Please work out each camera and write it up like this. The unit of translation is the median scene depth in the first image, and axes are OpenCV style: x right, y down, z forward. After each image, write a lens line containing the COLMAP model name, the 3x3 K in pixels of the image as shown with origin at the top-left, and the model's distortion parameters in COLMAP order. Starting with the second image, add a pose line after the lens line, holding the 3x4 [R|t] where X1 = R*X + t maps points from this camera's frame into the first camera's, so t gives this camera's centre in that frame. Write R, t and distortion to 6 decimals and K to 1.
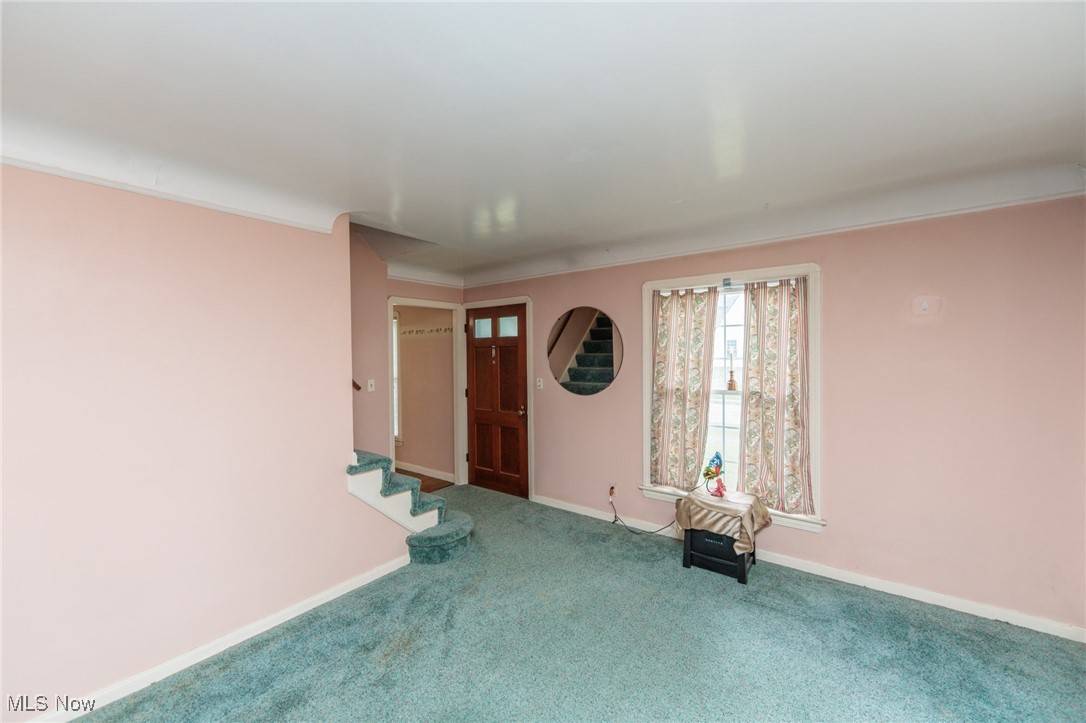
lens RADIAL K [[428.2, 0, 550.4], [0, 428.2, 359.6], [0, 0, 1]] dist [-0.000741, 0.000086]
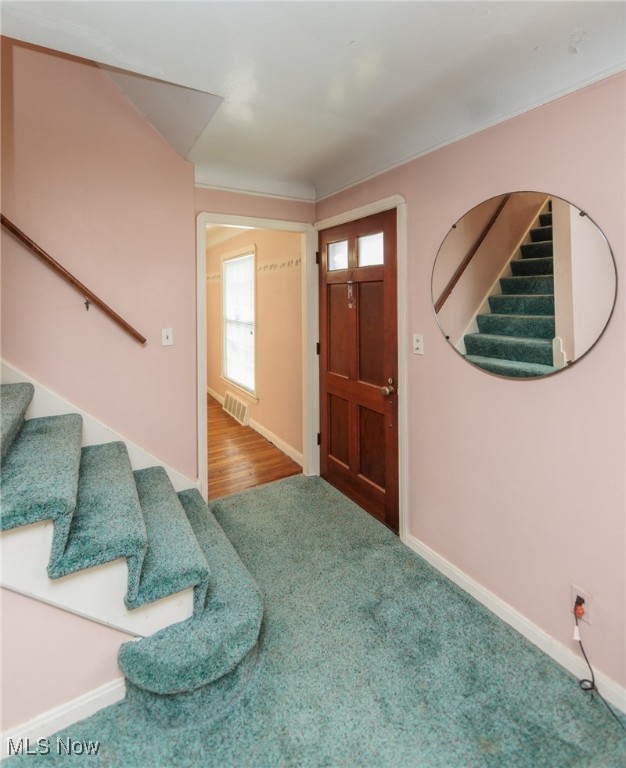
lens RADIAL K [[360.2, 0, 312.5], [0, 360.2, 300.6], [0, 0, 1]] dist [0.004868, -0.001506]
pose [[0.922716, 0.007662, -0.385405, 0.035644], [-0.009286, 0.999954, -0.002353, -0.000368], [0.385369, 0.005750, 0.922745, 0.591310]]
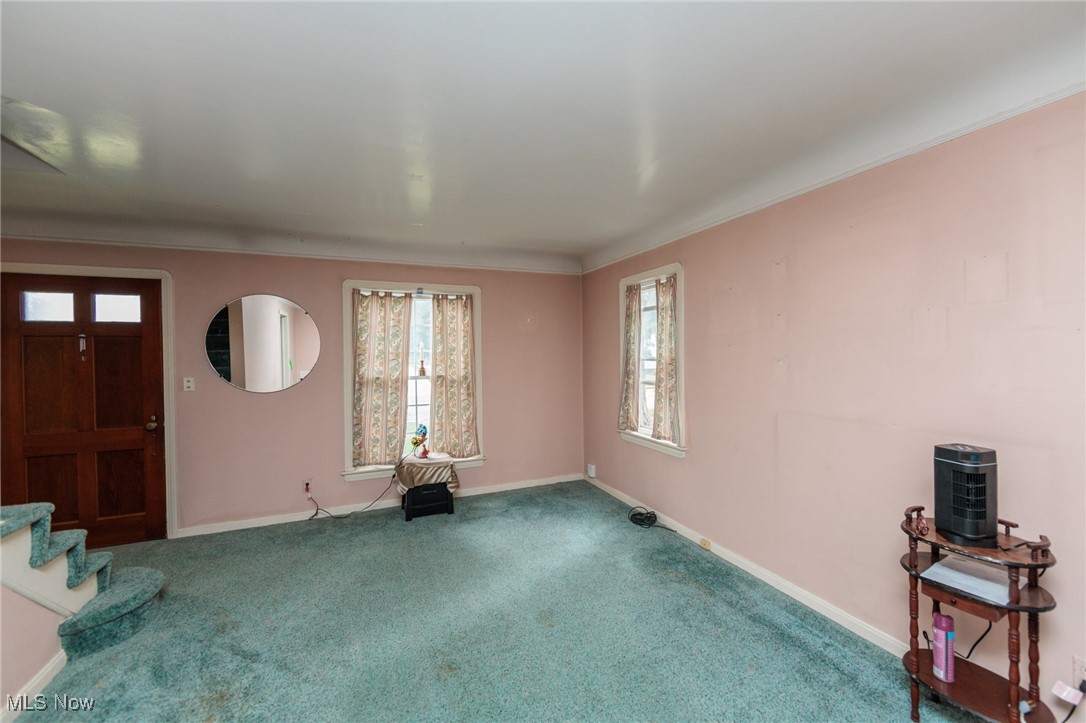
lens RADIAL K [[428.2, 0, 556.3], [0, 428.2, 357.1], [0, 0, 1]] dist [-0.000741, 0.000086]
pose [[0.482036, -0.006695, 0.876126, -0.461118], [0.019544, 0.999804, -0.003113, 0.025497], [-0.875933, 0.018623, 0.482072, 0.029754]]
